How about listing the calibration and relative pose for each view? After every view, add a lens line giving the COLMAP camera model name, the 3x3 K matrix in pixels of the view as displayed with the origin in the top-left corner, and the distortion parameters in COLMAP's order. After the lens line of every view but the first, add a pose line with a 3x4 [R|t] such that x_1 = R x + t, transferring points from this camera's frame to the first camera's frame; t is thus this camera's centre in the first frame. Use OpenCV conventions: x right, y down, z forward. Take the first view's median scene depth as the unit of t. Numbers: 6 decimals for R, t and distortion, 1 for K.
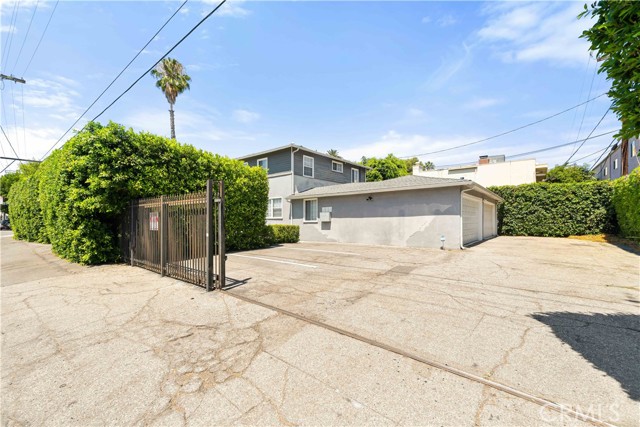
lens RADIAL K [[268.7, 0, 316.0], [0, 268.7, 215.3], [0, 0, 1]] dist [-0.003848, 0.000168]
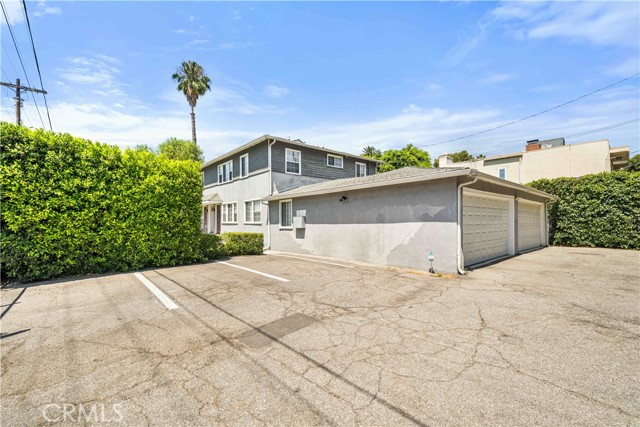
lens RADIAL K [[268.7, 0, 321.8], [0, 268.7, 216.2], [0, 0, 1]] dist [-0.003848, 0.000168]
pose [[0.986376, -0.005950, -0.164399, 0.210114], [0.006279, 0.999979, 0.001481, -0.011652], [0.164387, -0.002493, 0.986393, 0.196595]]
